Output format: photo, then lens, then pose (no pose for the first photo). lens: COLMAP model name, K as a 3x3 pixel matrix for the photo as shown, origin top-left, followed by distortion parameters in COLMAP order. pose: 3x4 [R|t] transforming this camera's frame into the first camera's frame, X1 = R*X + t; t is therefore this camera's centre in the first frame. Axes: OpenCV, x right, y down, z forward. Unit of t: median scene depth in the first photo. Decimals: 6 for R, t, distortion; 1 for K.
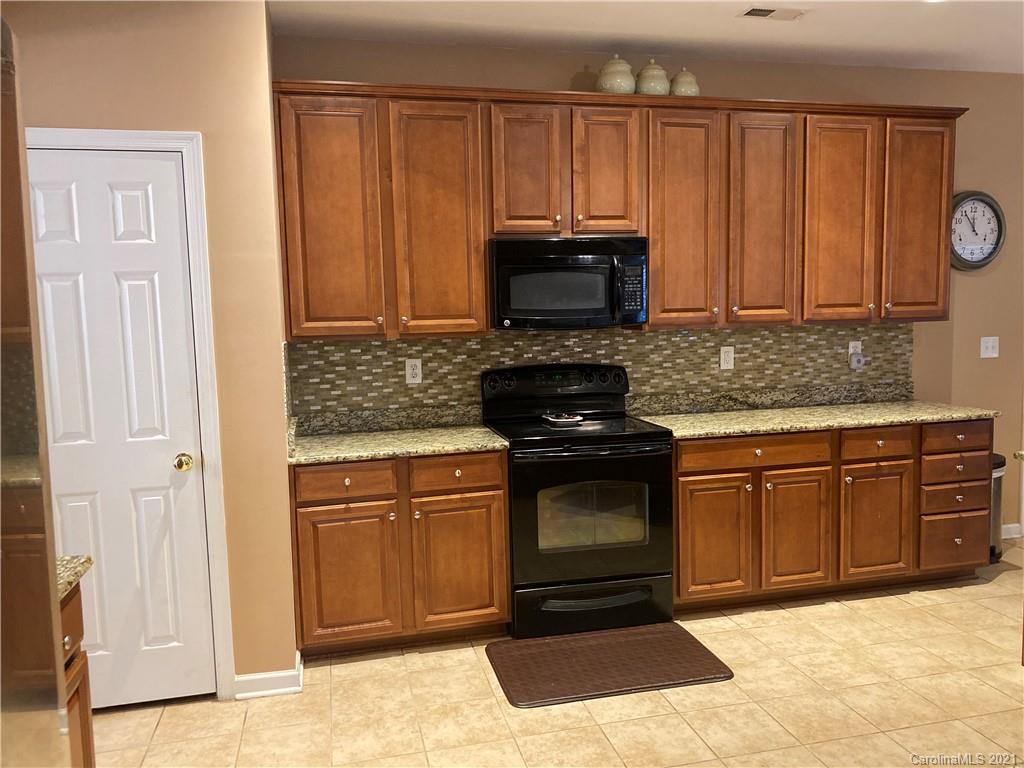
lens RADIAL K [[782.5, 0, 511.6], [0, 782.5, 386.5], [0, 0, 1]] dist [0.009005, -0.005524]
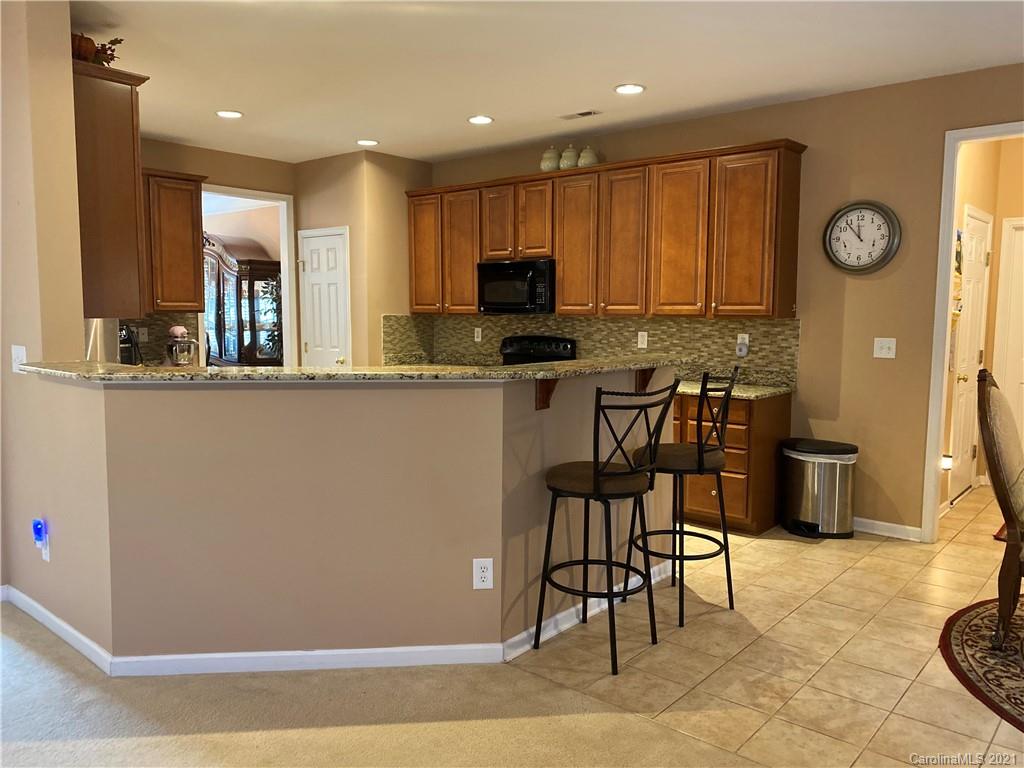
lens RADIAL K [[782.5, 0, 513.6], [0, 782.5, 383.4], [0, 0, 1]] dist [0.009005, -0.005524]
pose [[0.588175, 0.103973, -0.802022, 1.327660], [-0.092033, 0.993864, 0.061350, -0.024718], [0.803480, 0.037728, 0.594135, -0.012219]]
